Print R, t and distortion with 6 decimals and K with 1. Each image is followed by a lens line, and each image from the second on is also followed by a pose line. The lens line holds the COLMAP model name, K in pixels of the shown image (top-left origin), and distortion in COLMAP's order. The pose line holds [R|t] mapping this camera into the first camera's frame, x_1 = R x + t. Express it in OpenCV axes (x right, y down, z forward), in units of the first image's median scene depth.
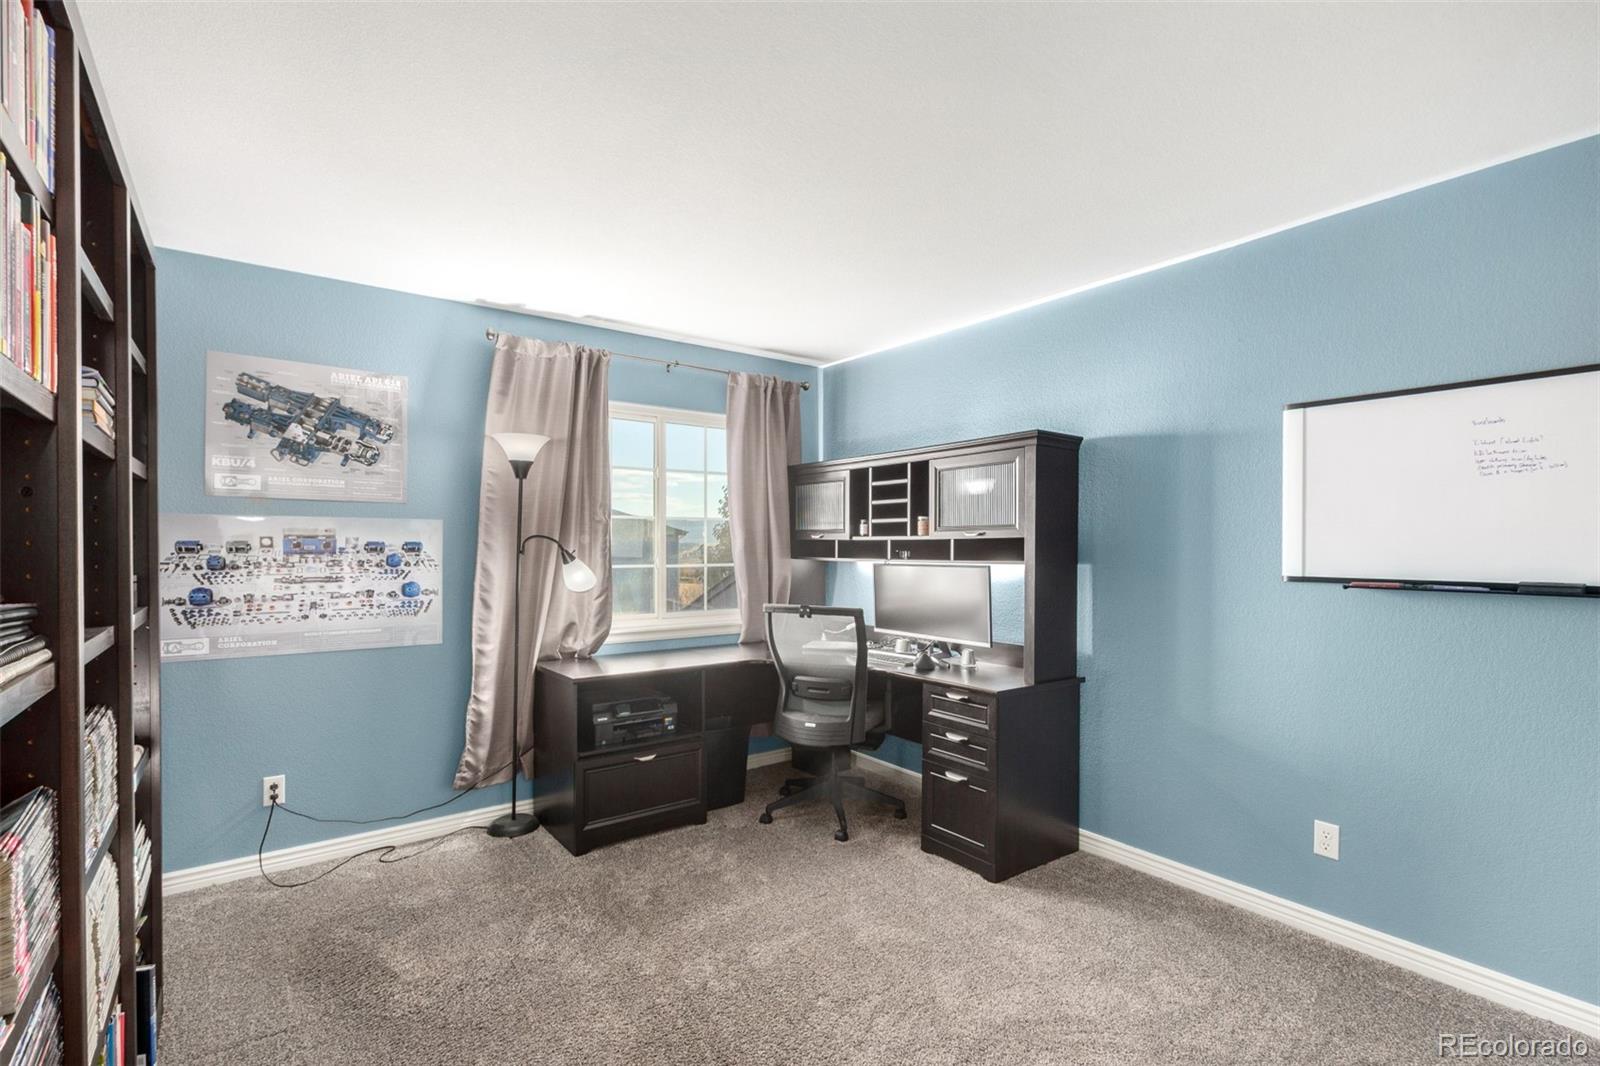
lens RADIAL K [[736.3, 0, 804.3], [0, 736.3, 543.2], [0, 0, 1]] dist [0.001876, 0.000055]
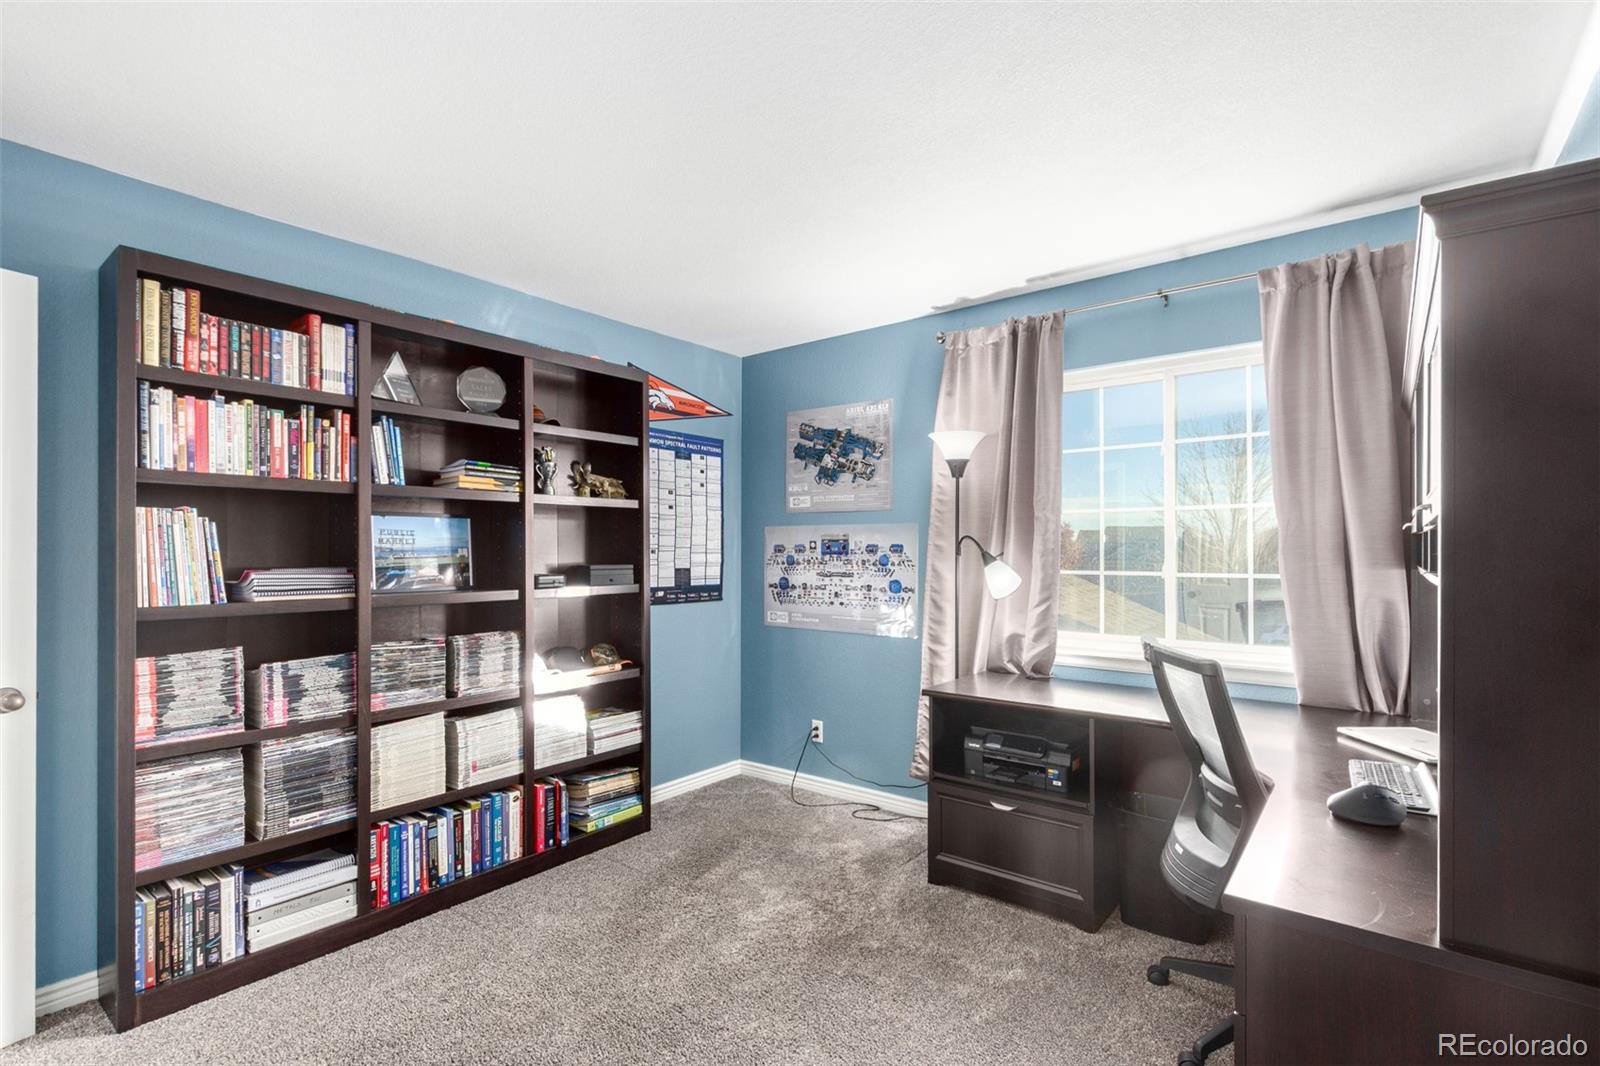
lens RADIAL K [[736.3, 0, 806.4], [0, 736.3, 545.6], [0, 0, 1]] dist [0.001876, 0.000055]
pose [[0.263268, -0.007378, -0.964694, 0.534397], [0.003487, 0.999971, -0.006696, 0.007873], [0.964716, -0.001601, 0.263287, 0.596706]]
